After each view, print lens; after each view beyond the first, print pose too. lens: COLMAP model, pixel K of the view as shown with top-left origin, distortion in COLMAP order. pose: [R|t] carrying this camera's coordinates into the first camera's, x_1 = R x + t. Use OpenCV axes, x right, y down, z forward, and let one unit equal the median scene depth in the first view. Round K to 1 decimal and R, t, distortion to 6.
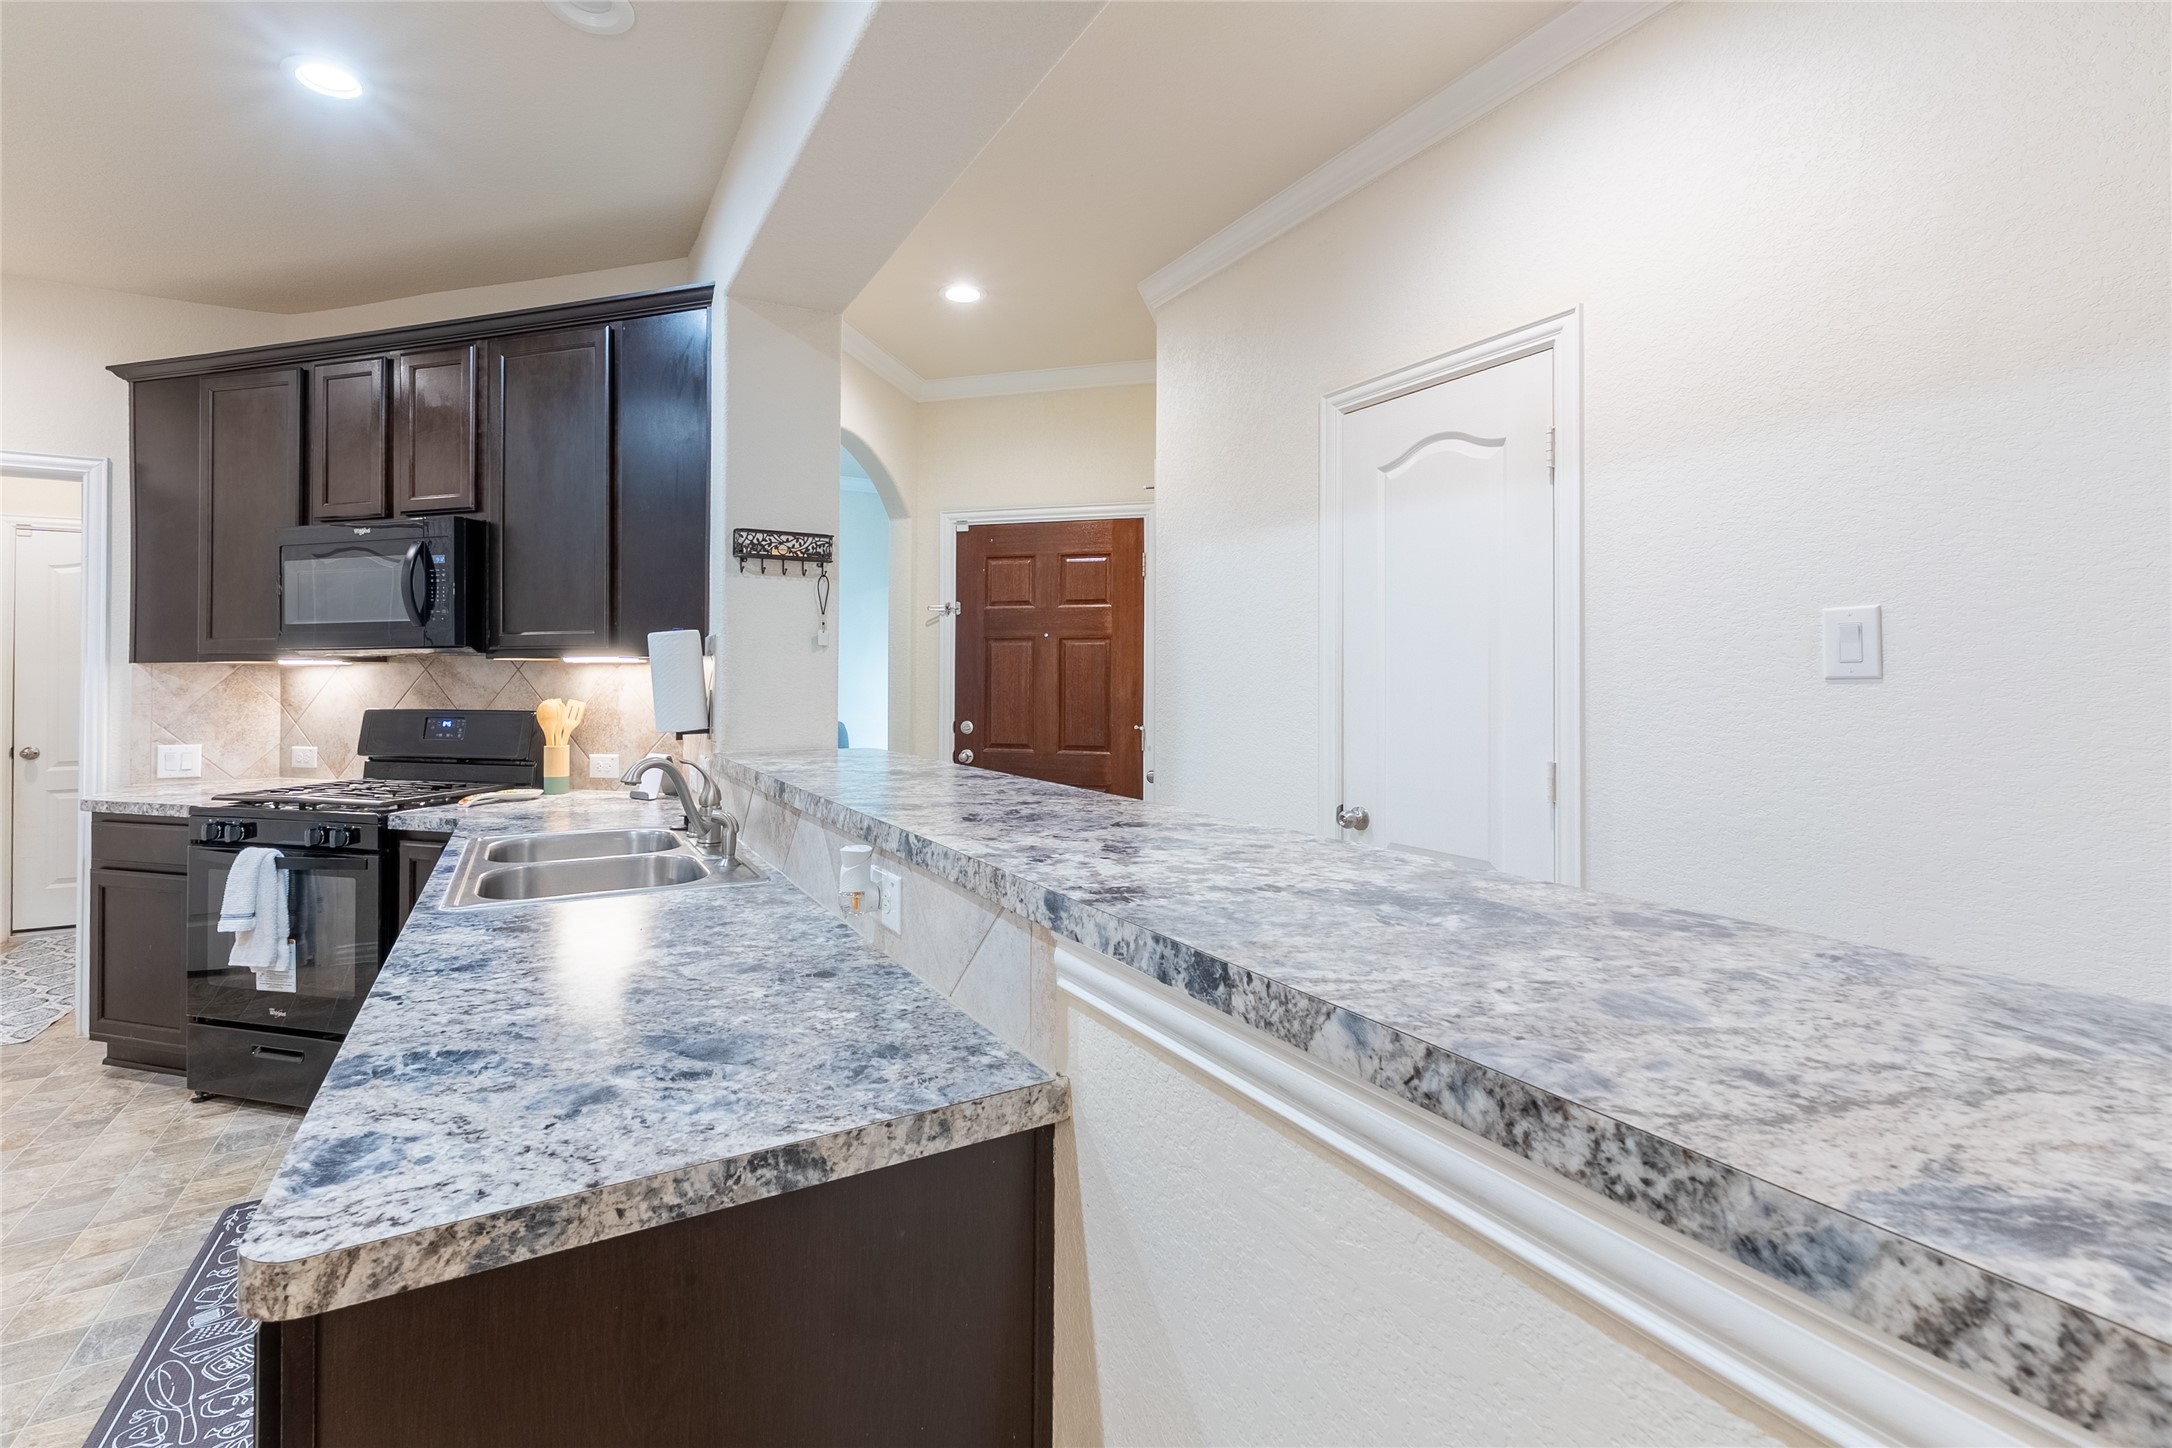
lens RADIAL K [[924.8, 0, 1027.0], [0, 924.8, 655.6], [0, 0, 1]] dist [0.005577, -0.000472]
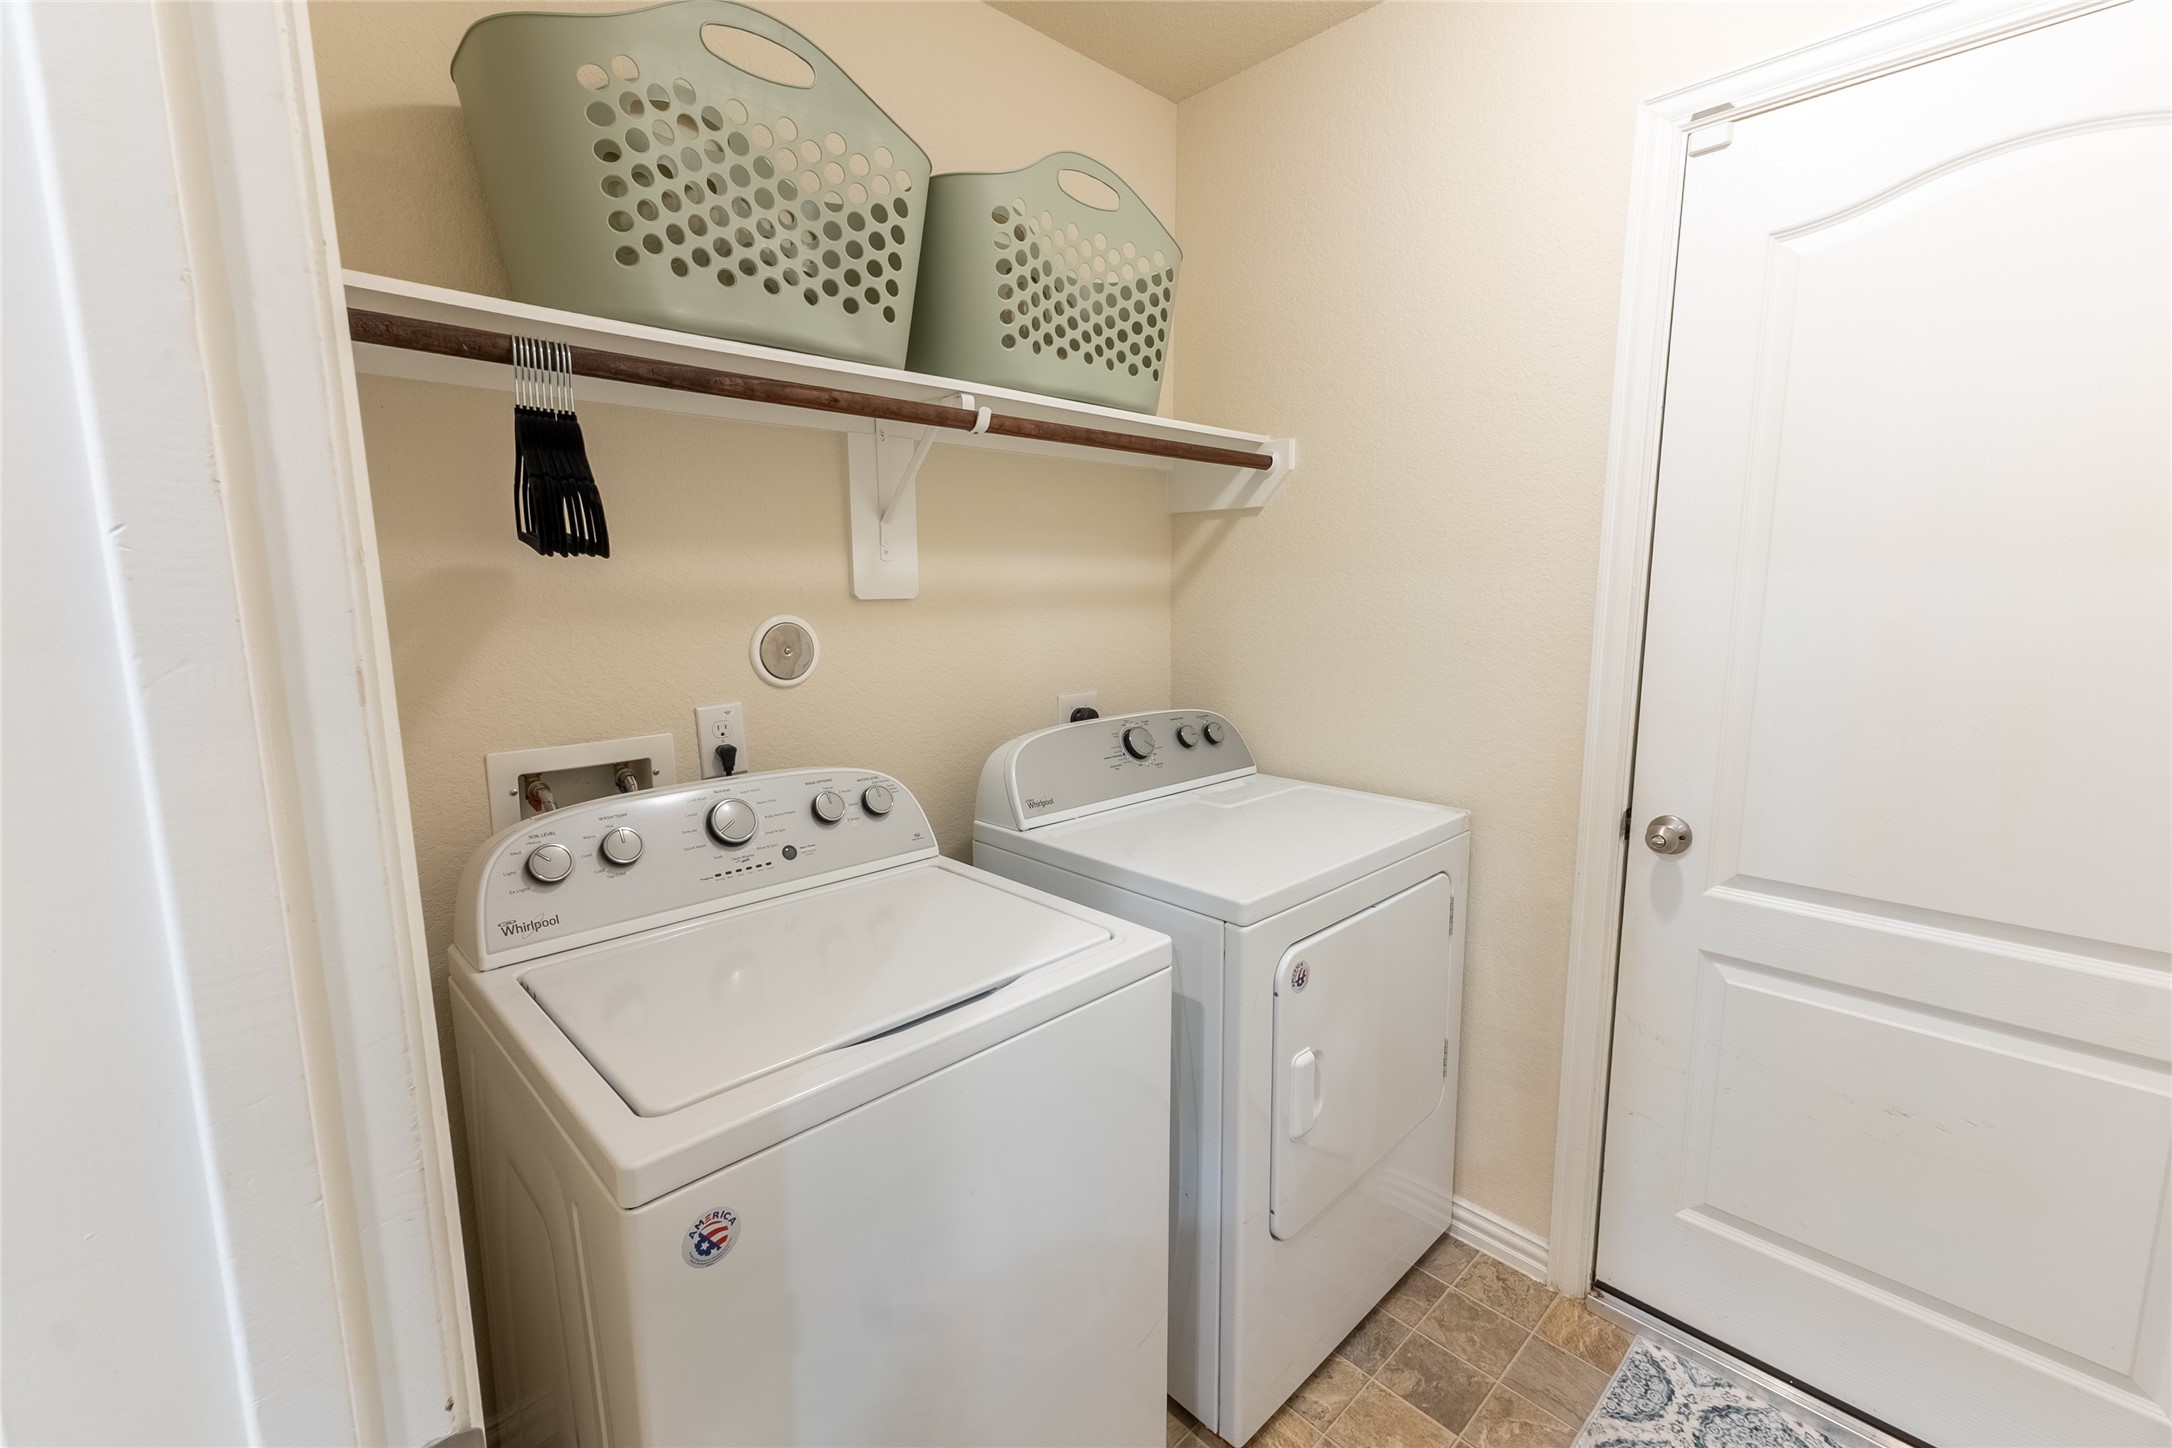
lens RADIAL K [[924.8, 0, 1094.5], [0, 924.8, 725.9], [0, 0, 1]] dist [0.005577, -0.000472]
pose [[0.283273, 0.153049, -0.946748, -1.148628], [0.022327, 0.985864, 0.166053, 0.006746], [0.958779, -0.068176, 0.275851, 0.995731]]
